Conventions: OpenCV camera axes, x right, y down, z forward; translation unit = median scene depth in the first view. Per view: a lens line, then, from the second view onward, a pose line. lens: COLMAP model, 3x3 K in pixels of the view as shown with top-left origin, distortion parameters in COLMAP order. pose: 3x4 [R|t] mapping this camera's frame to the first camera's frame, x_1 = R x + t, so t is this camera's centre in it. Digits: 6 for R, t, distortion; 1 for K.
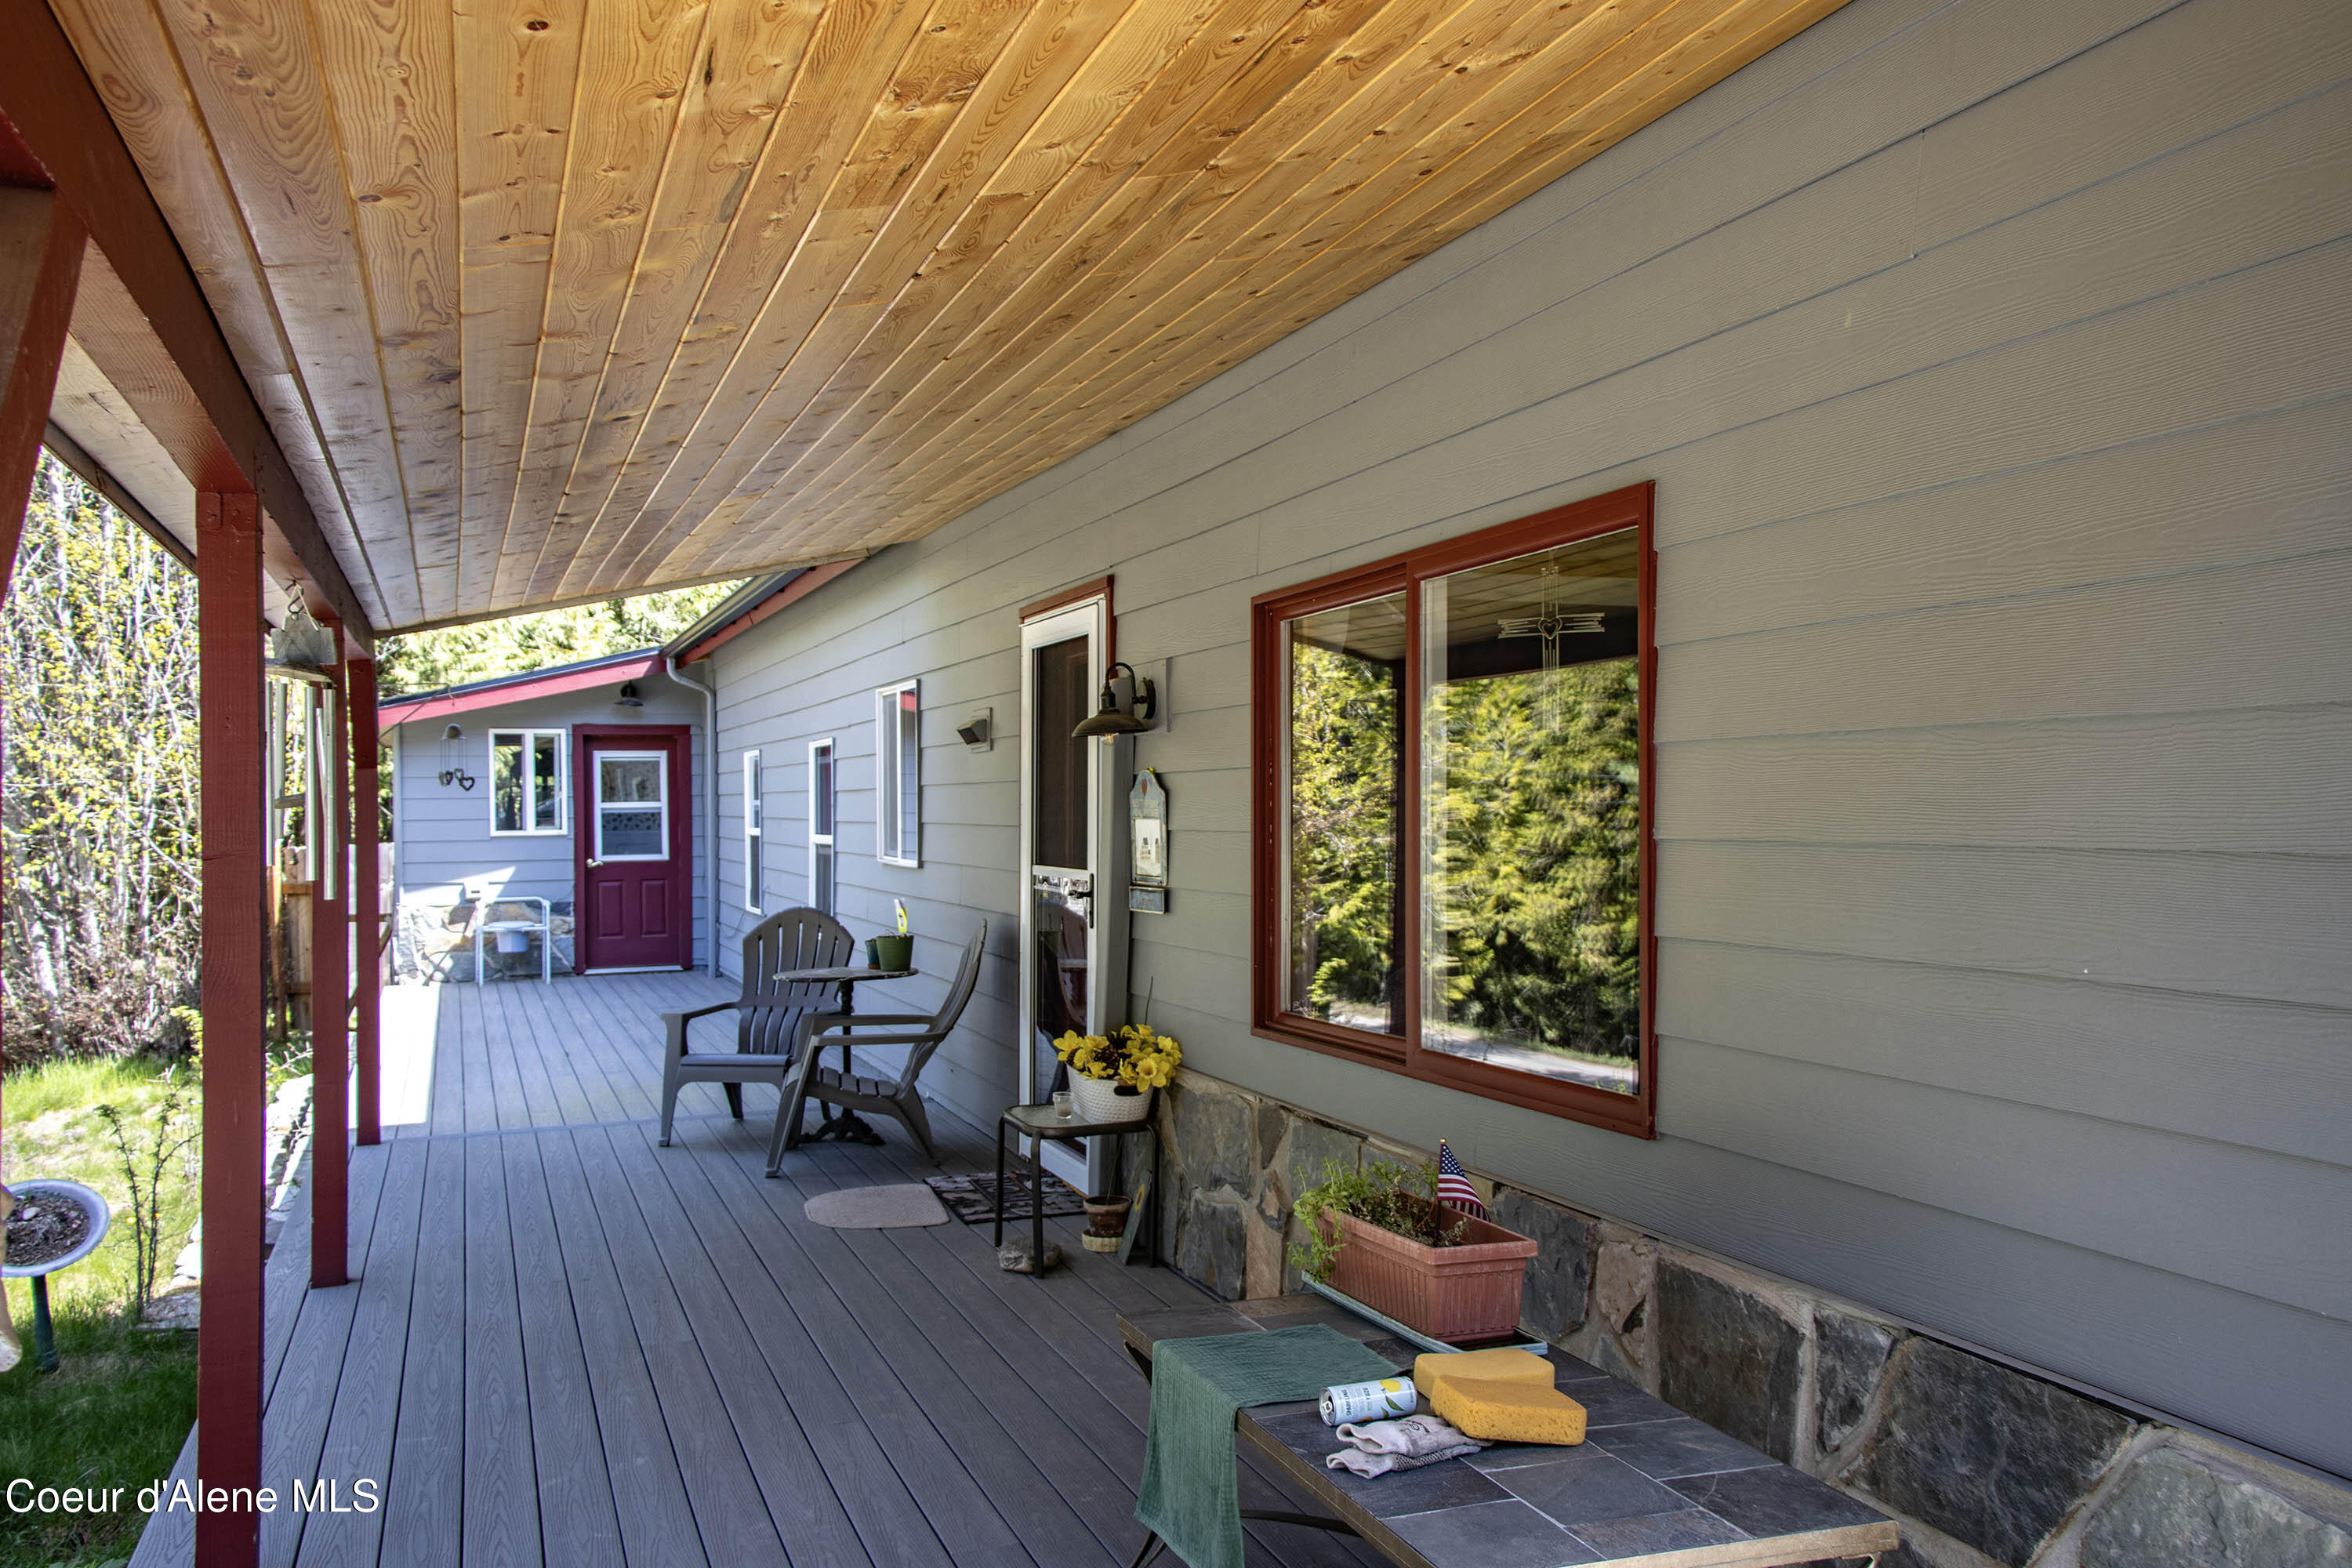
lens RADIAL K [[1852.3, 0, 1176.0], [0, 1852.3, 784.0], [0, 0, 1]] dist [0.139837, -0.001043]
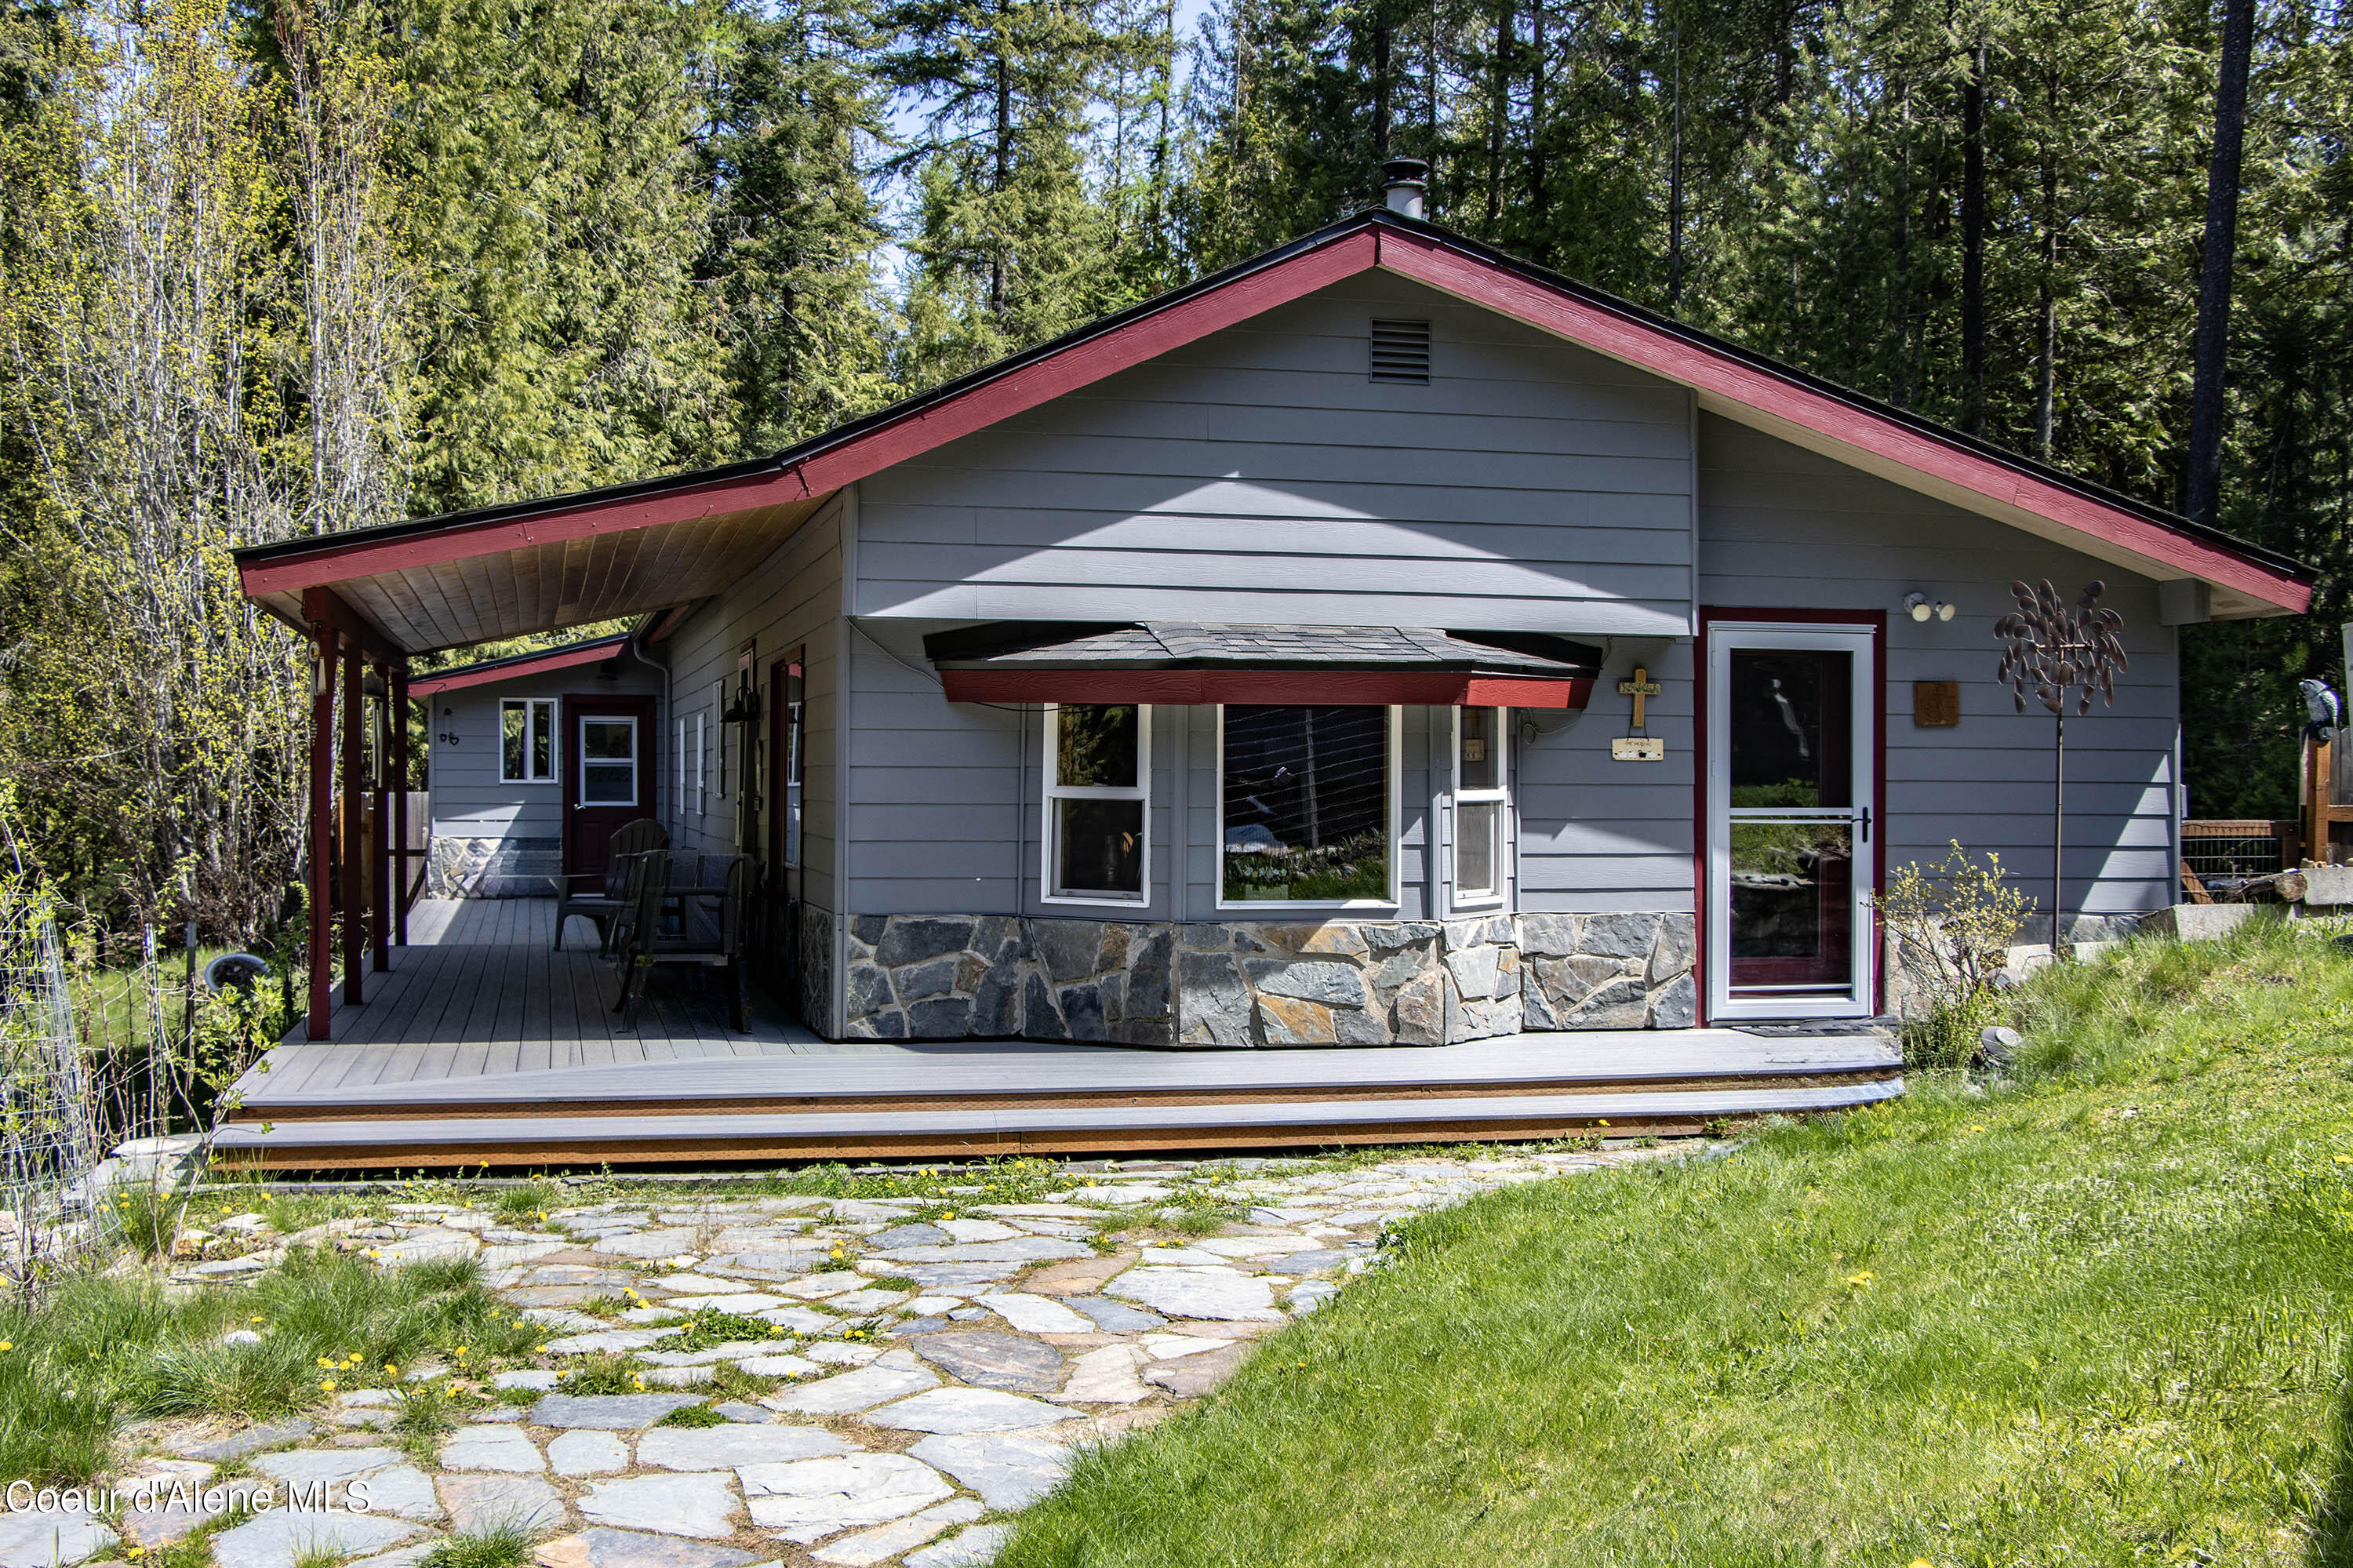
lens RADIAL K [[2605.5, 0, 1176.5], [0, 2605.5, 784.0], [0, 0, 1]] dist [0.019760, 0.022239]
pose [[0.992015, 0.015767, -0.125126, 0.296284], [-0.014228, 0.999812, 0.013187, -0.000932], [0.125311, -0.011301, 0.992053, -0.655045]]
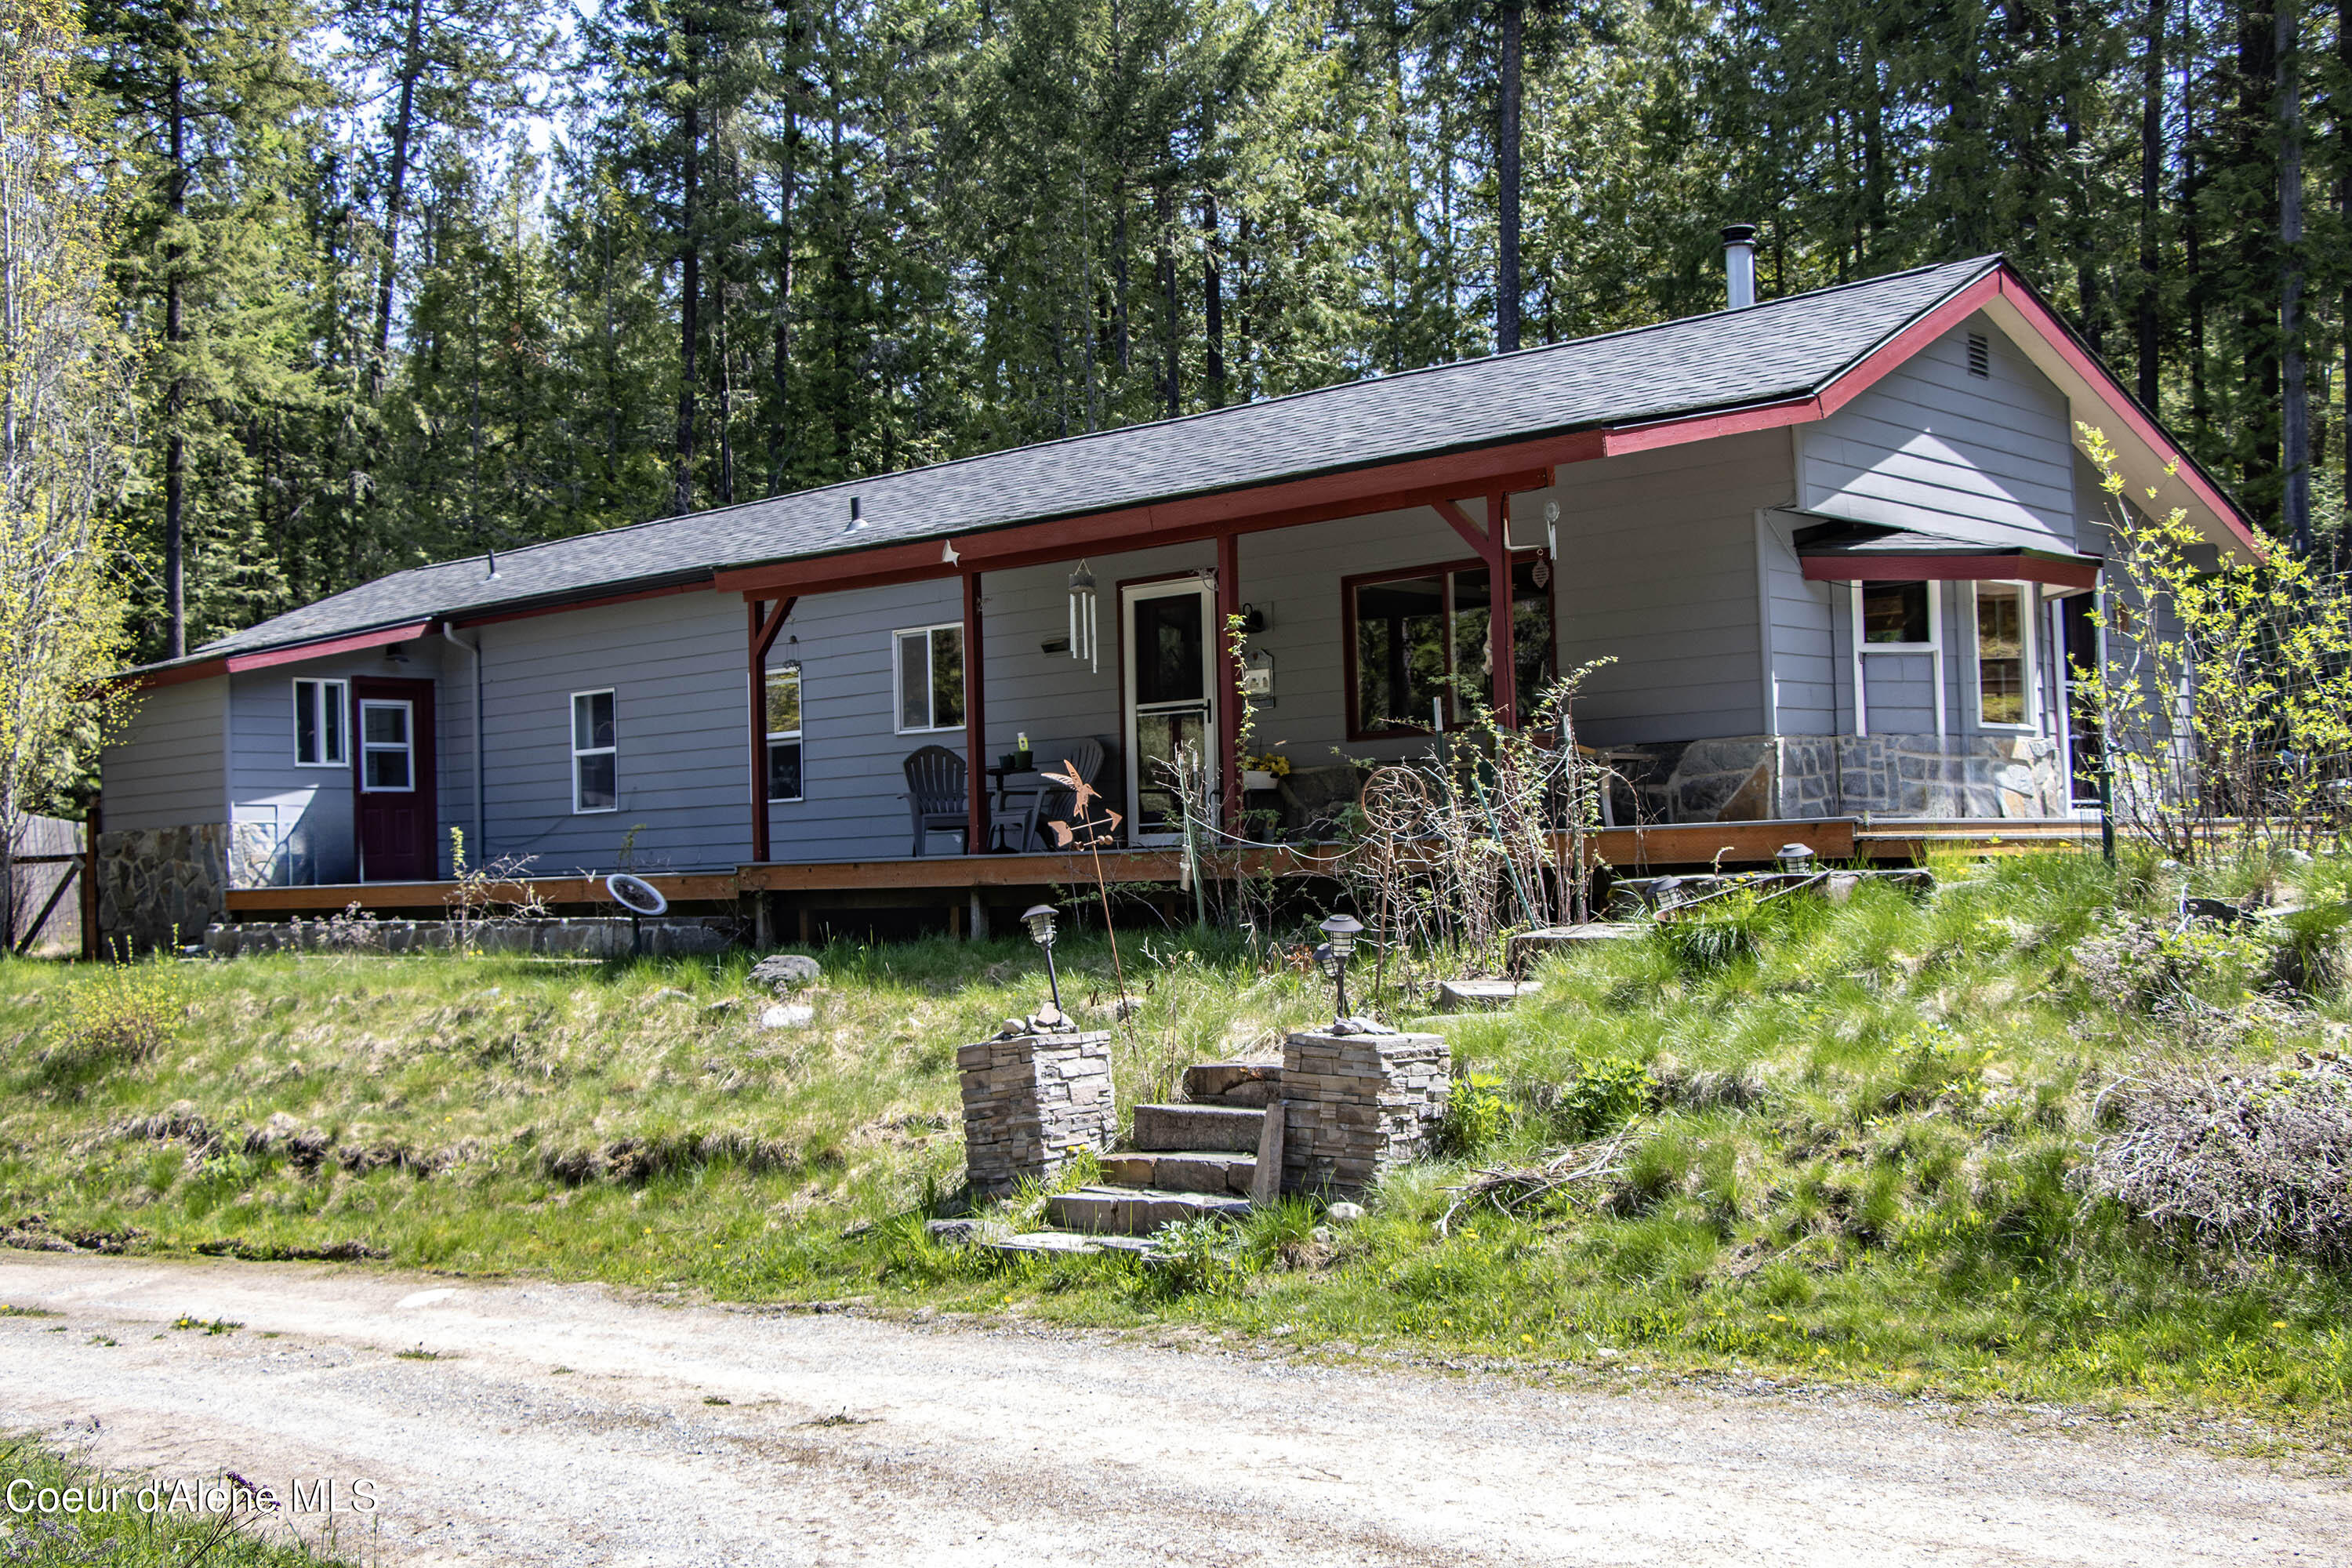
lens RADIAL K [[2604.3, 0, 1176.0], [0, 2604.3, 784.0], [0, 0, 1]] dist [0.019760, 0.022239]
pose [[0.895825, 0.004115, 0.444388, -0.594165], [0.014110, 0.999190, -0.037697, 0.108444], [-0.444183, 0.040040, 0.895041, -0.725864]]
